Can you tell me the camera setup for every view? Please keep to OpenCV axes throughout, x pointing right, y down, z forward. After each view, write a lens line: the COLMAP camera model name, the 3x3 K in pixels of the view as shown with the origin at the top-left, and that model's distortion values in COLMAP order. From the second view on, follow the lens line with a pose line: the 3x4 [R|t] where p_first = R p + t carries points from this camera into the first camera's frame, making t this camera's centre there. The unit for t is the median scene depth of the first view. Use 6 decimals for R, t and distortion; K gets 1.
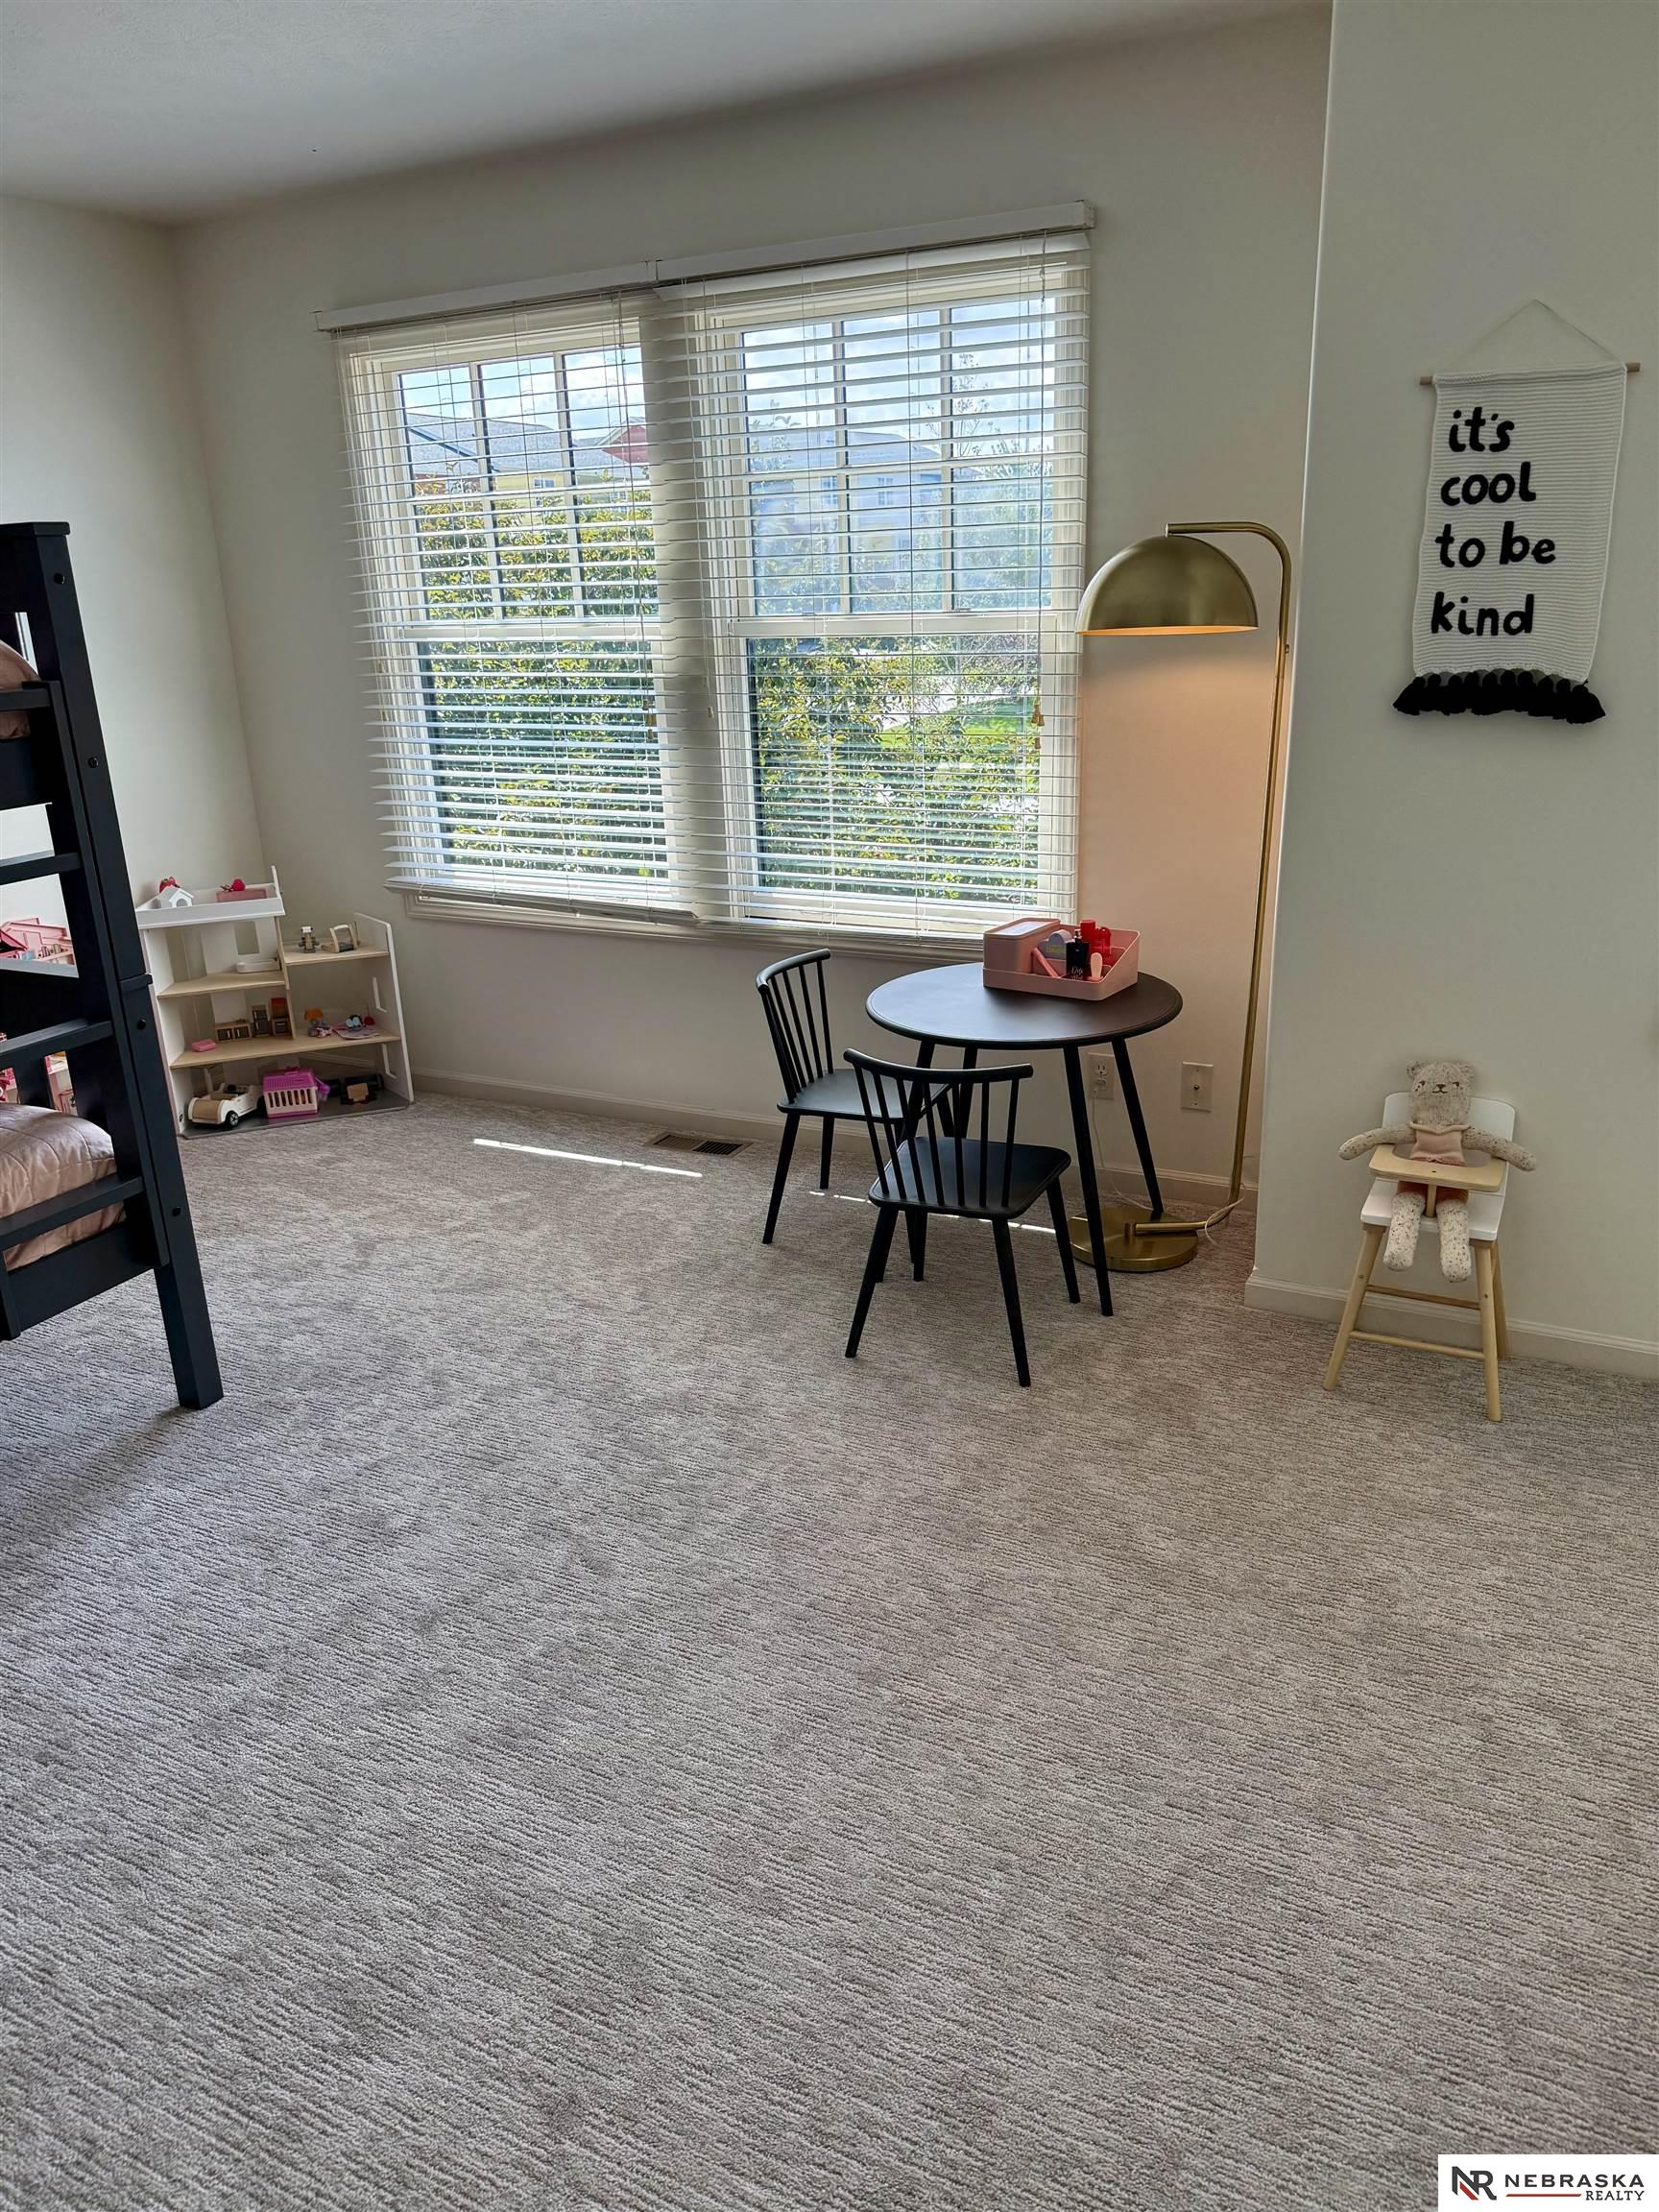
lens RADIAL K [[1572.7, 0, 833.6], [0, 1572.7, 1110.7], [0, 0, 1]] dist [0.043700, -0.053335]
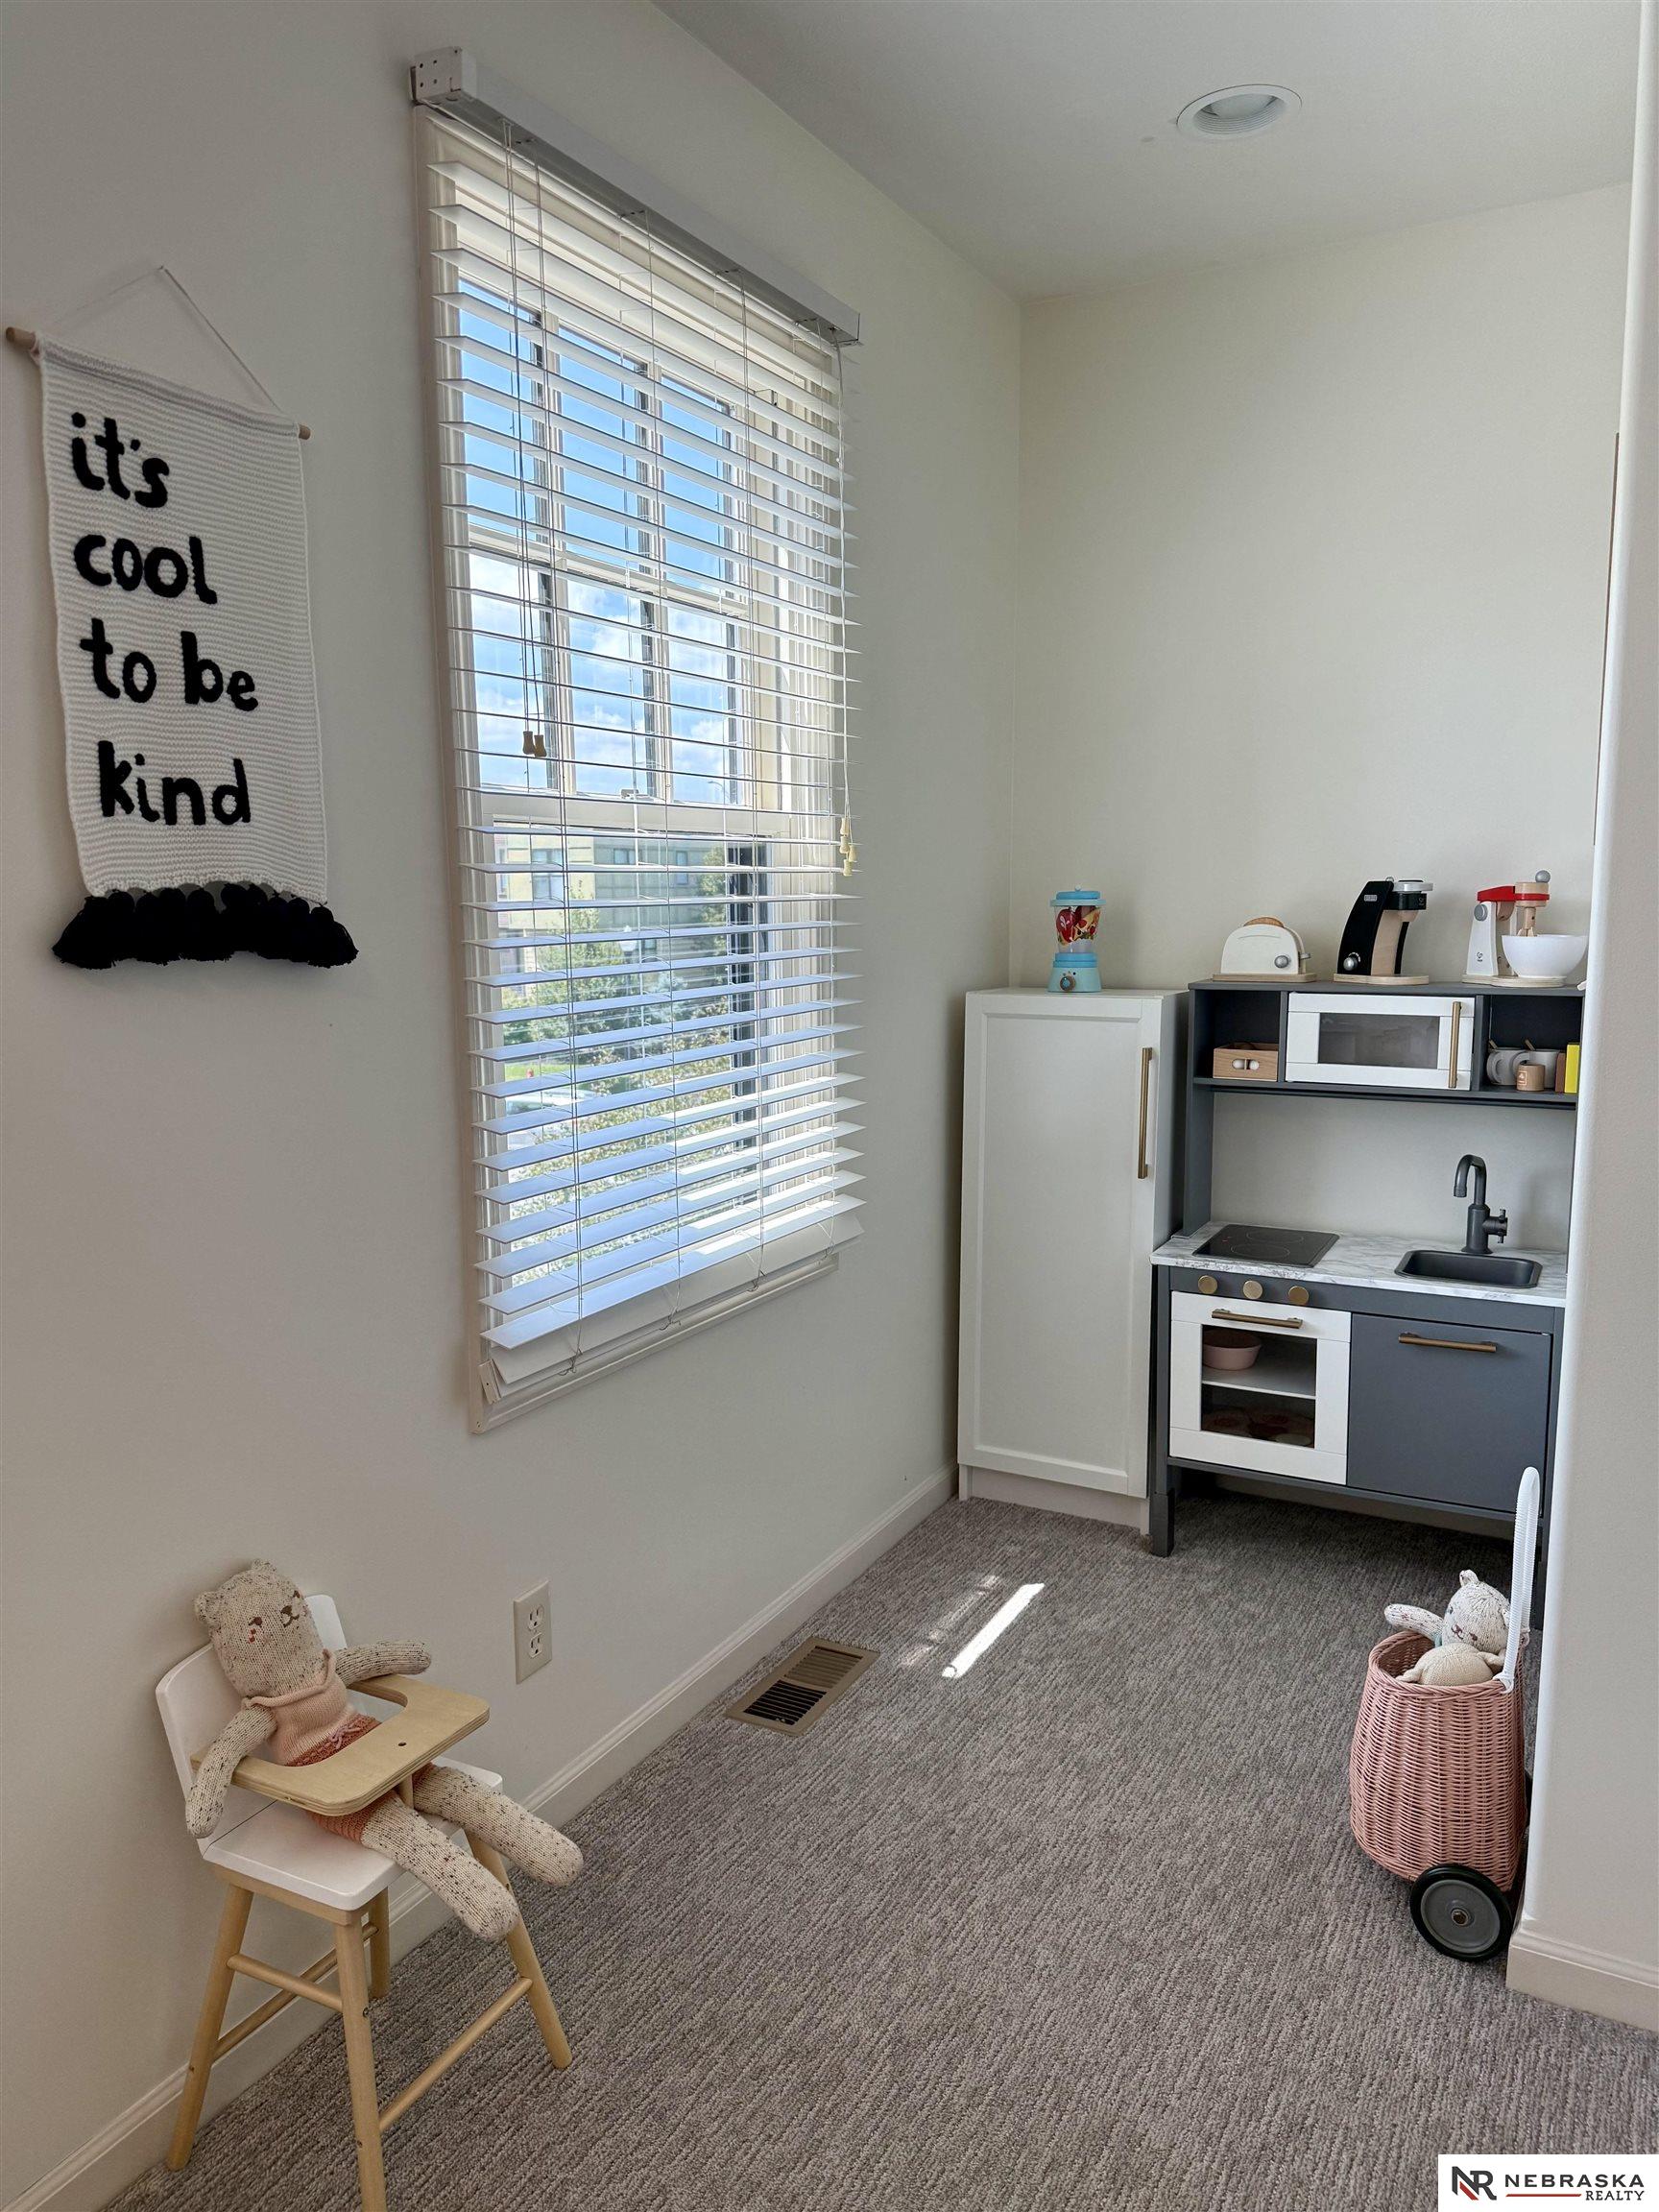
lens RADIAL K [[1572.7, 0, 829.8], [0, 1572.7, 1104.7], [0, 0, 1]] dist [0.043700, -0.053335]
pose [[0.059127, -0.110105, 0.992160, -0.146833], [0.329307, 0.940413, 0.084738, -0.180505], [-0.942370, 0.321715, 0.091862, 0.774086]]
